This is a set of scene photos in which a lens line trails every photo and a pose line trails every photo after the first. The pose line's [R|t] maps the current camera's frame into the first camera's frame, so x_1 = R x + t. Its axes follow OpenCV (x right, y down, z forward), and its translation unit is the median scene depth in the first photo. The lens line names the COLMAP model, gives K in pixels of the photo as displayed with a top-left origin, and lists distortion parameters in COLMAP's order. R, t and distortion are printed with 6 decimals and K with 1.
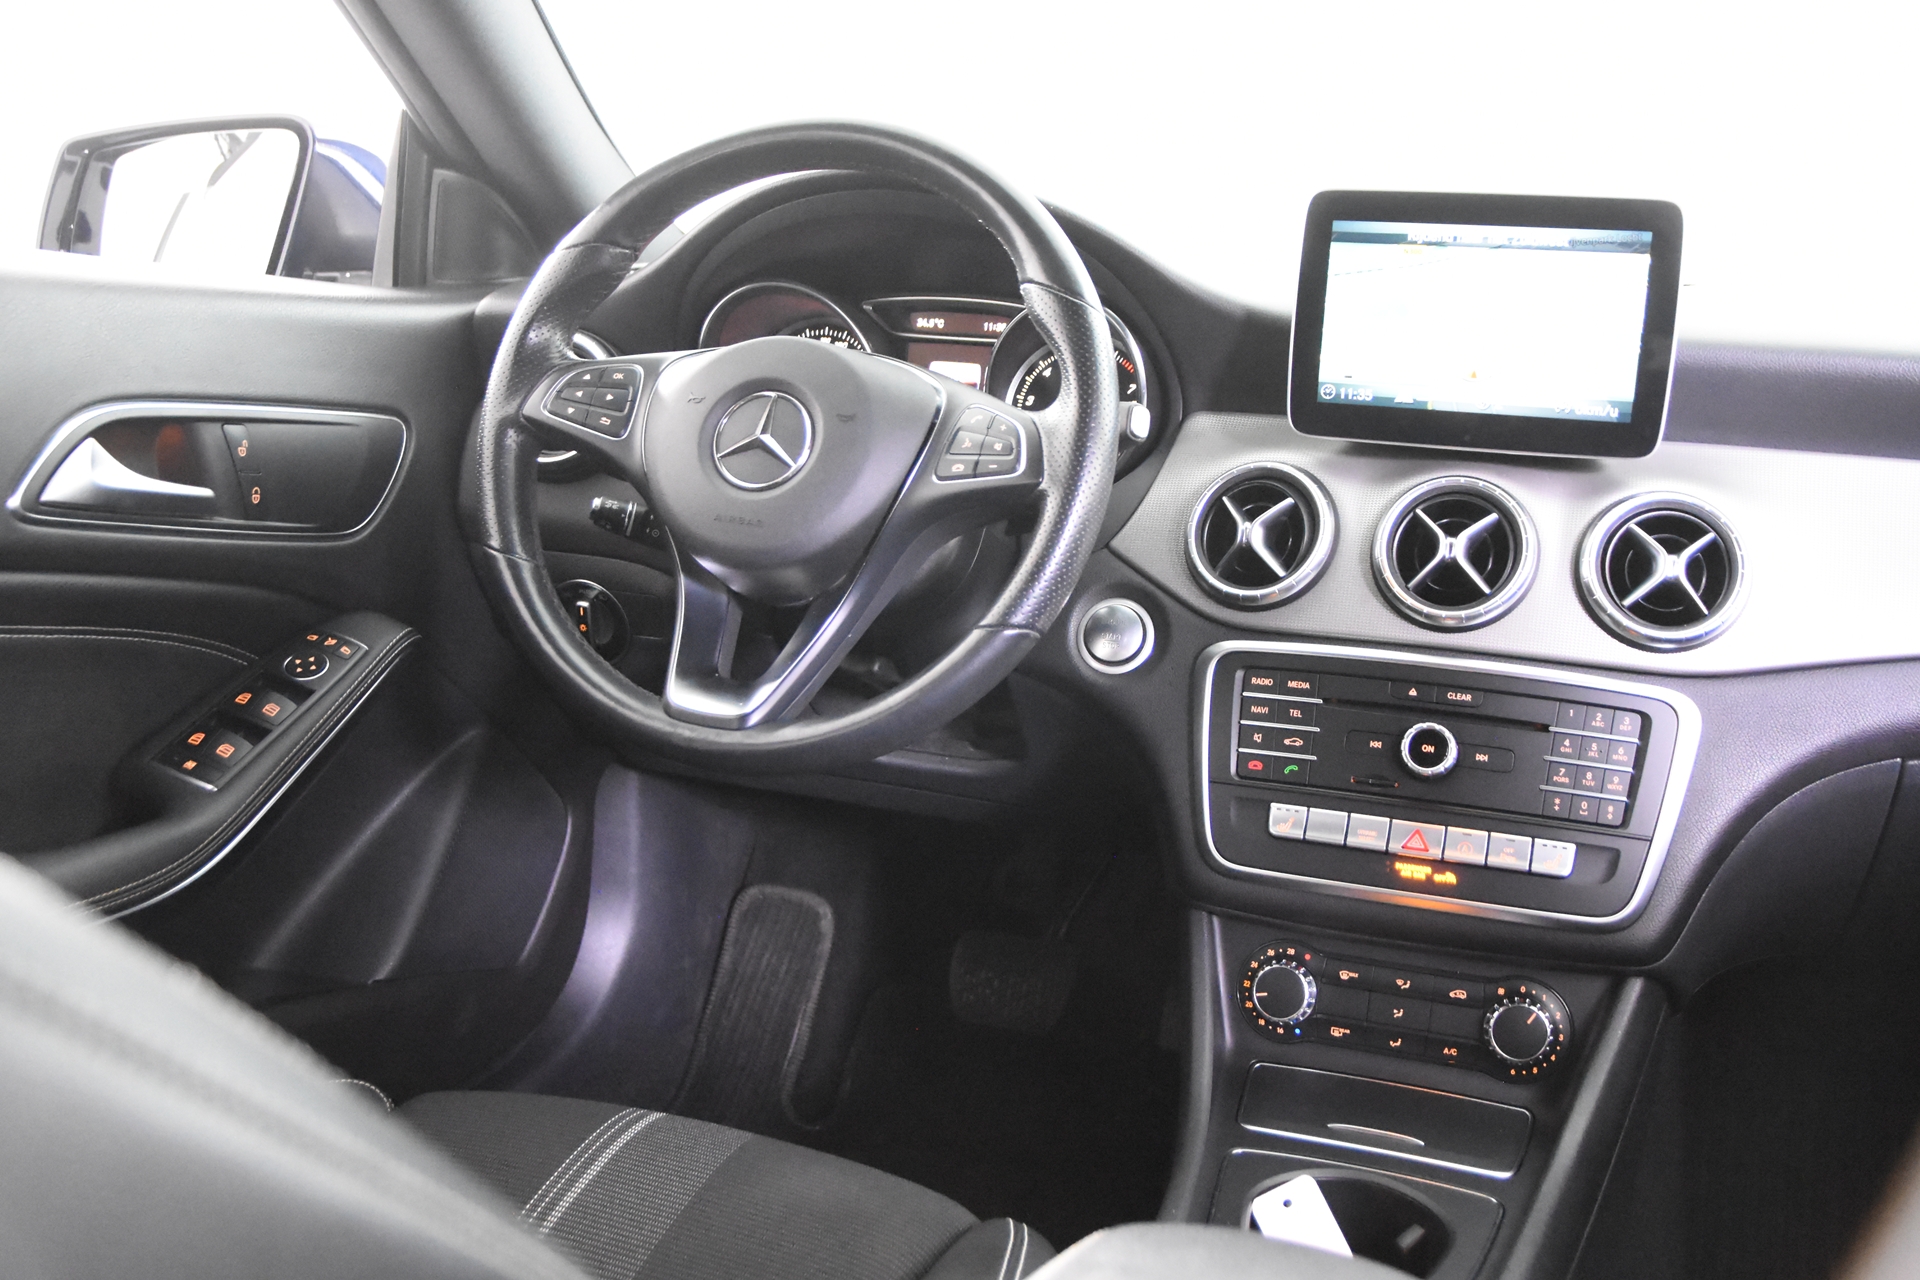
lens RADIAL K [[1920.9, 0, 950.9], [0, 1920.9, 658.4], [0, 0, 1]] dist [-0.034918, 0.020431]
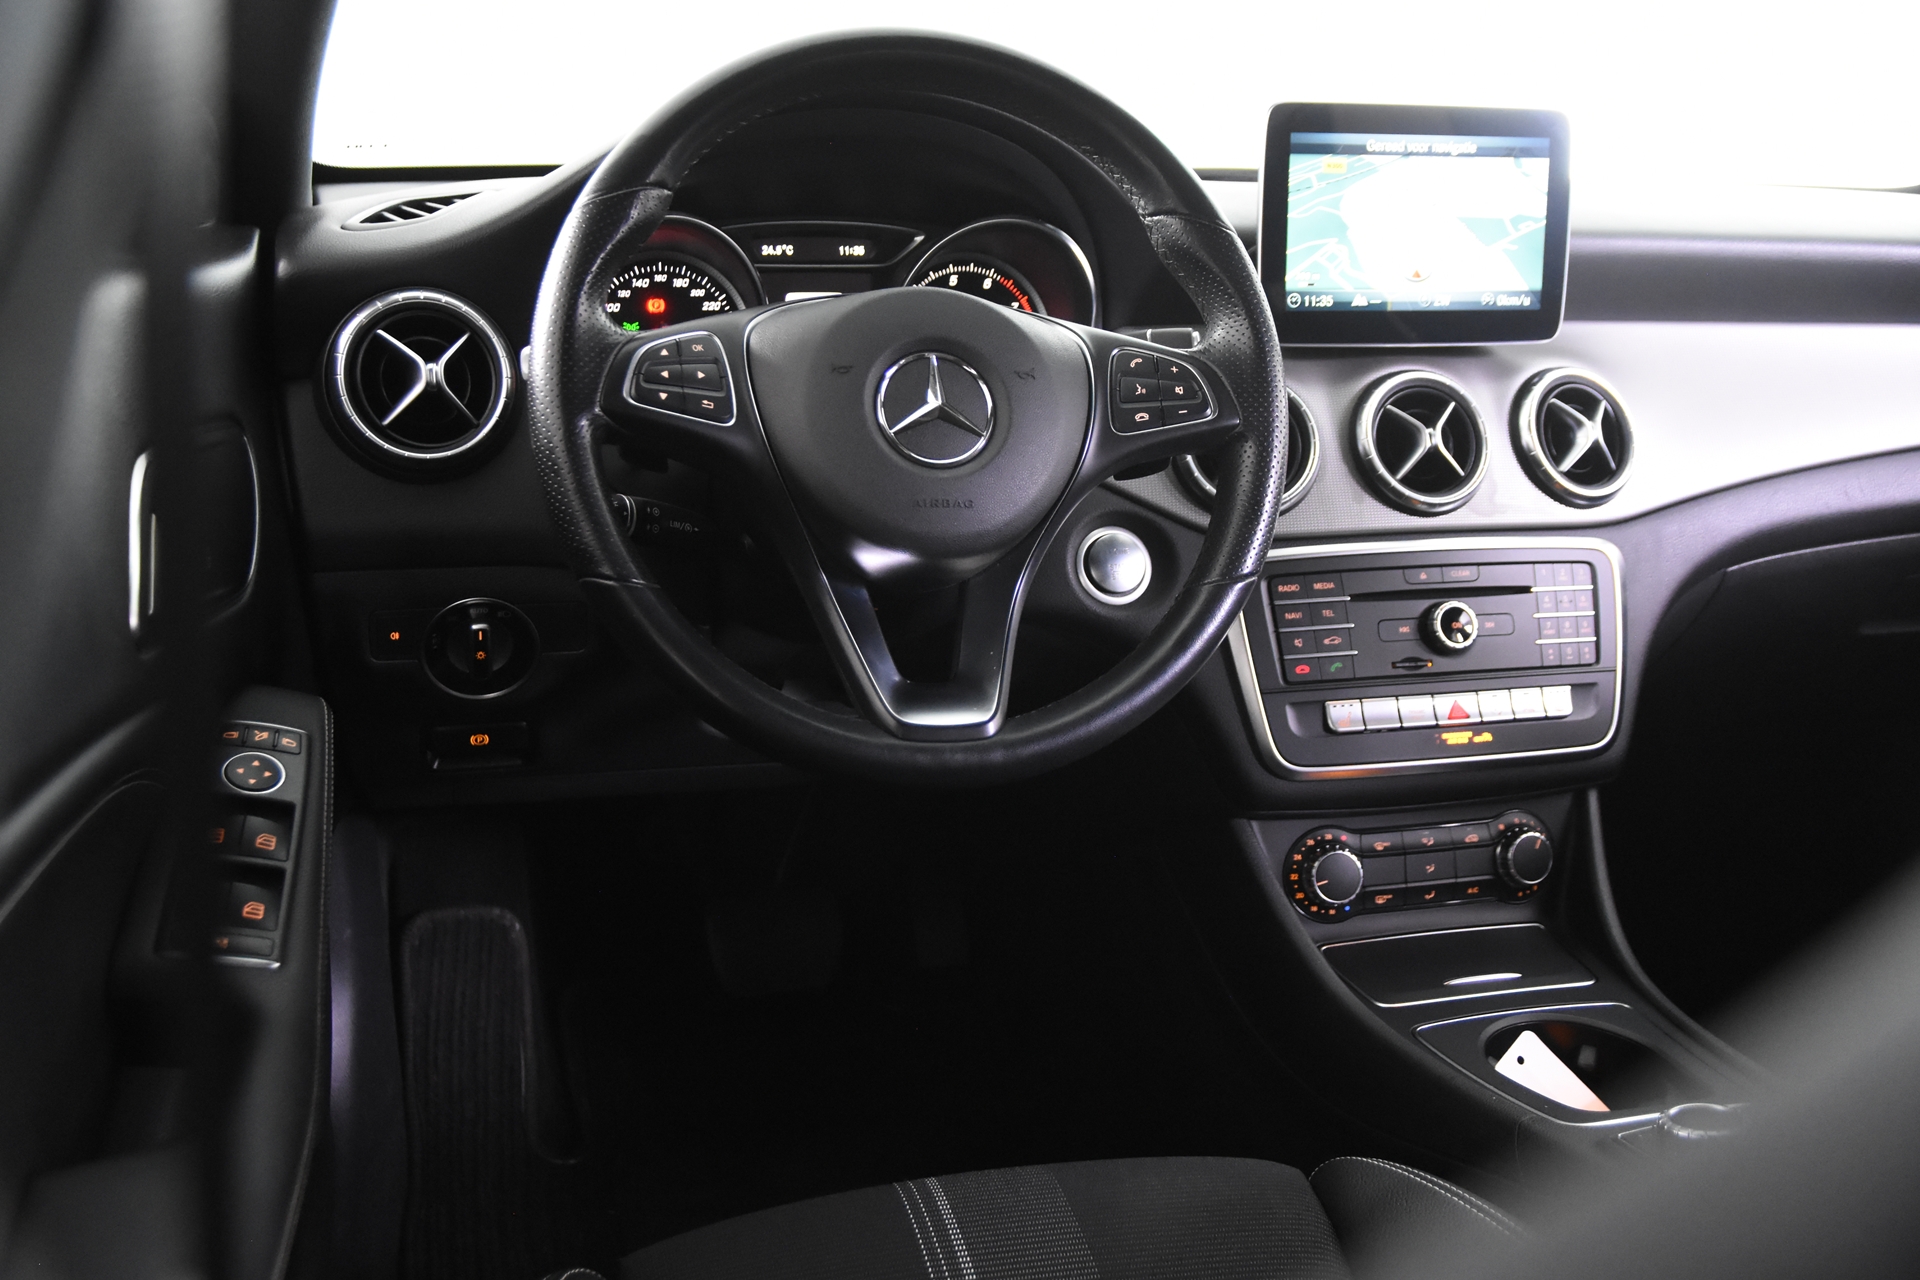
lens RADIAL K [[1920.9, 0, 950.9], [0, 1920.9, 658.4], [0, 0, 1]] dist [-0.034918, 0.020431]
pose [[0.809716, -0.181422, 0.558074, -0.575092], [0.137109, 0.983177, 0.120684, -0.101604], [-0.570580, -0.021203, 0.820968, 0.260639]]
